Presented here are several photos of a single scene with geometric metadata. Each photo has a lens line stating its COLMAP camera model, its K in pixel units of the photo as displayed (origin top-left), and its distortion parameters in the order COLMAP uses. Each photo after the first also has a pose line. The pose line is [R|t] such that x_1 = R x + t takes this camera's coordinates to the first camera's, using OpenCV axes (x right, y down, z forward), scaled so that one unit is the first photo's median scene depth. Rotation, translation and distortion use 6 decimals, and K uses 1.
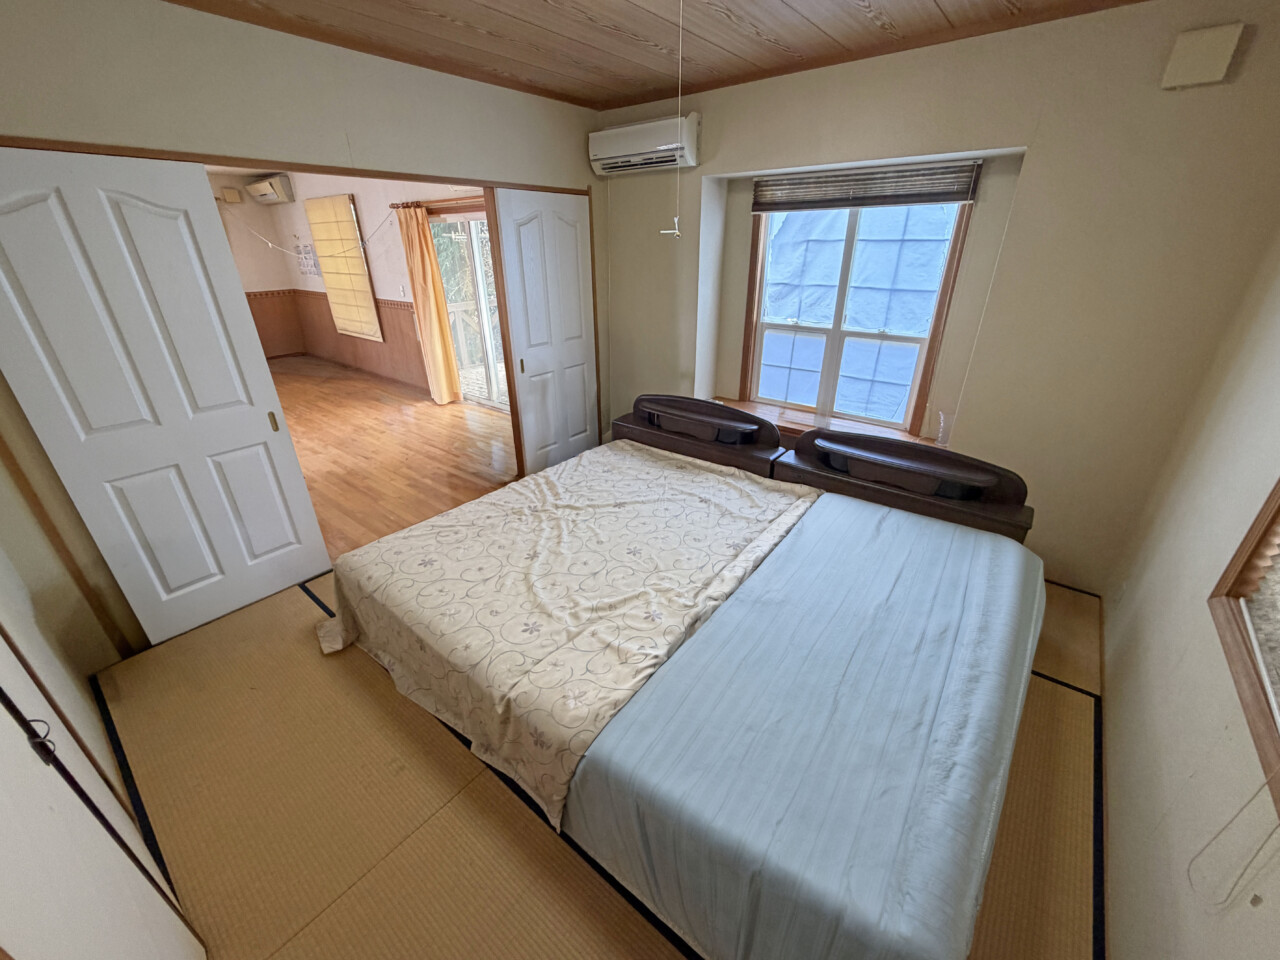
lens RADIAL K [[510.7, 0, 640.1], [0, 510.7, 480.7], [0, 0, 1]] dist [0.000546, 0.000269]
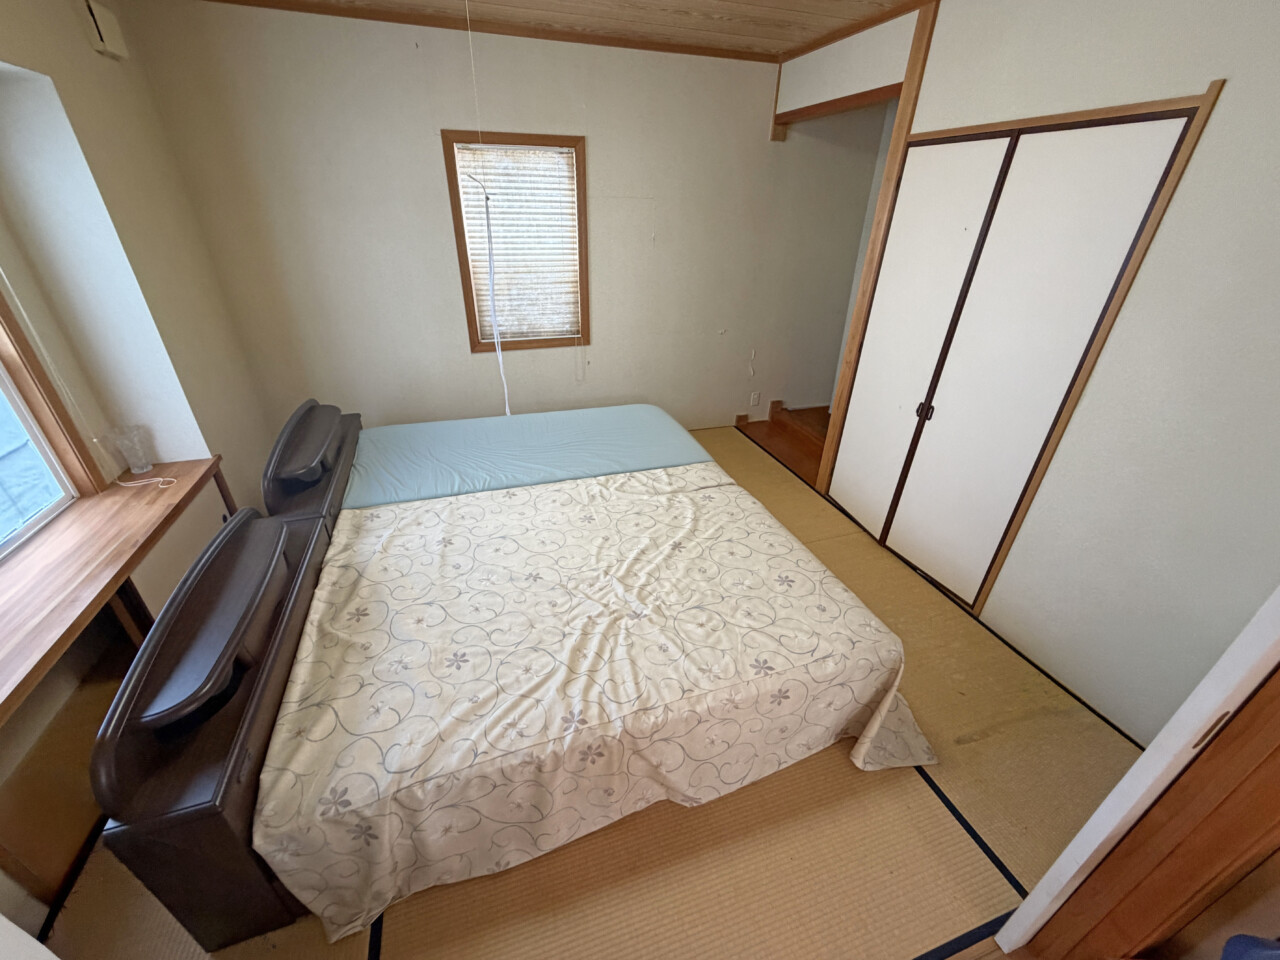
lens RADIAL K [[510.7, 0, 632.1], [0, 510.7, 481.8], [0, 0, 1]] dist [0.000546, 0.000269]
pose [[-0.831862, -0.277438, 0.480660, -0.505459], [0.224831, 0.623362, 0.748913, -0.592923], [-0.507403, 0.731059, -0.456174, 1.244377]]
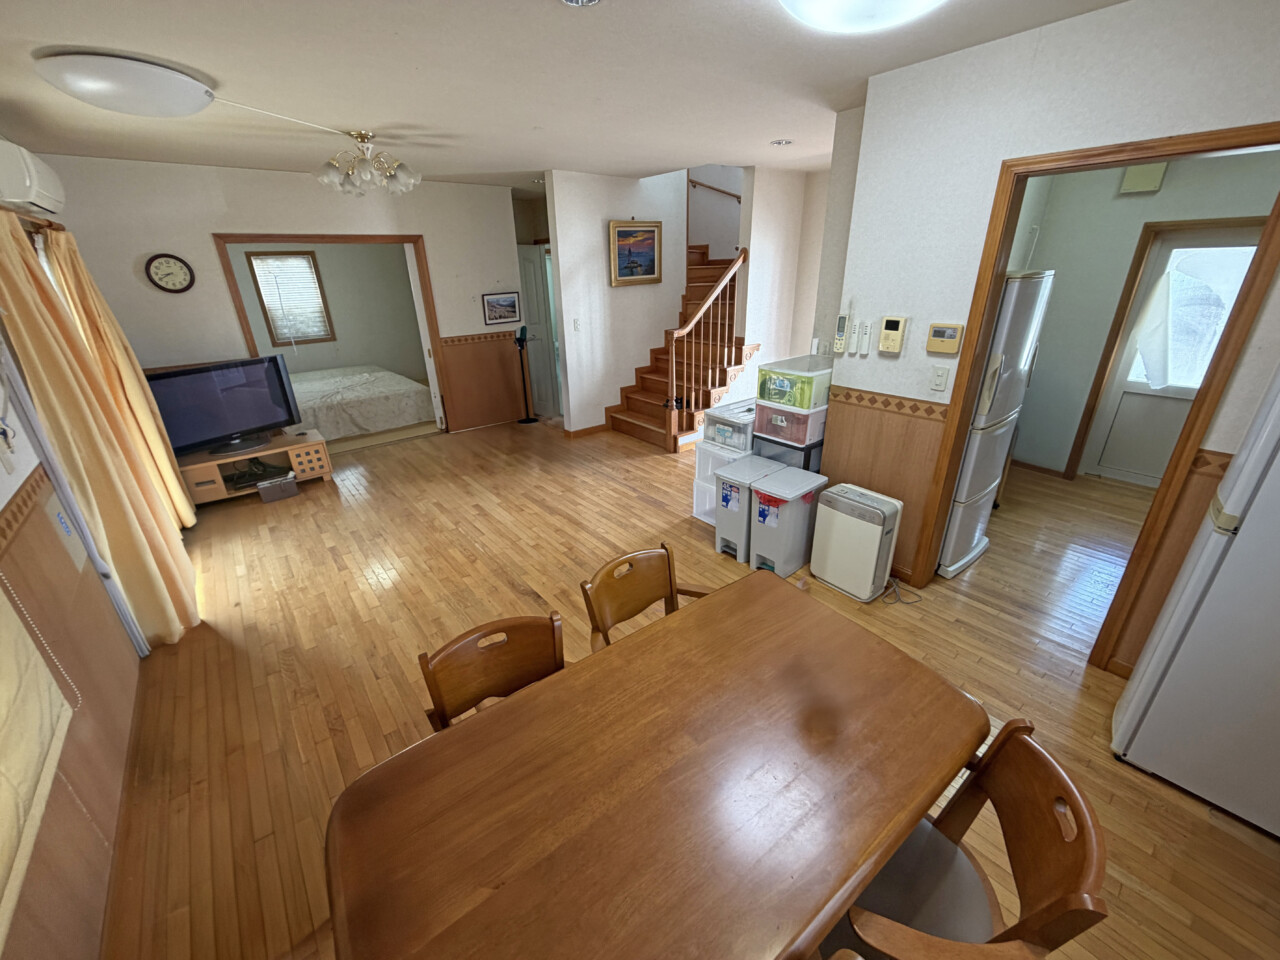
lens RADIAL K [[510.7, 0, 637.8], [0, 510.7, 479.9], [0, 0, 1]] dist [0.000546, 0.000269]
pose [[-0.976316, -0.053555, 0.209618, -2.094916], [0.120207, 0.671290, 0.731382, -1.260770], [-0.179883, 0.739257, -0.648954, 2.678481]]
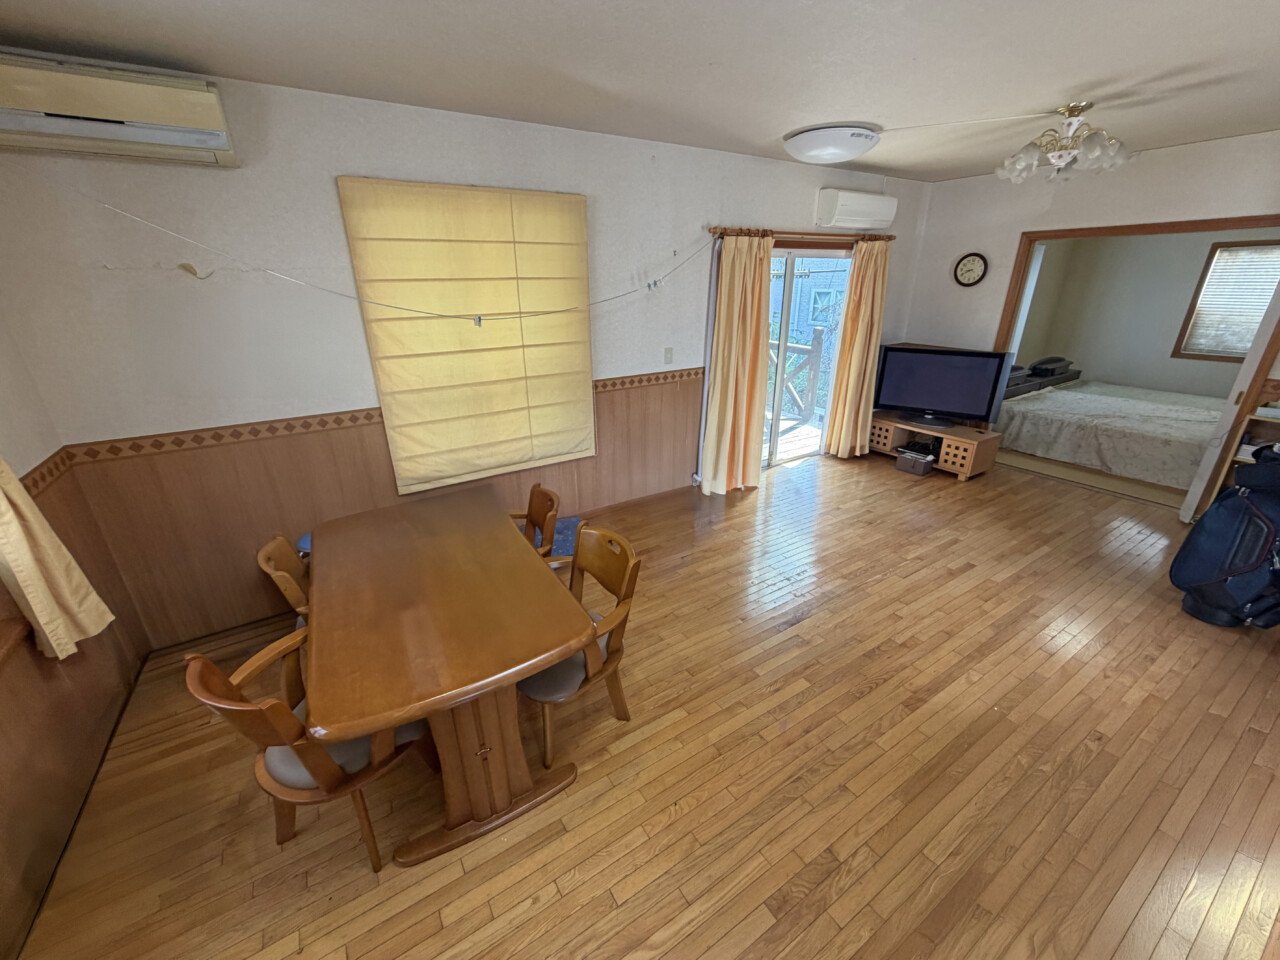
lens RADIAL K [[510.7, 0, 638.3], [0, 510.7, 480.1], [0, 0, 1]] dist [0.000546, 0.000269]
pose [[0.324887, -0.345608, 0.880343, -2.600175], [0.407283, 0.891230, 0.199576, -0.883459], [-0.853563, 0.293709, 0.430309, 1.885719]]
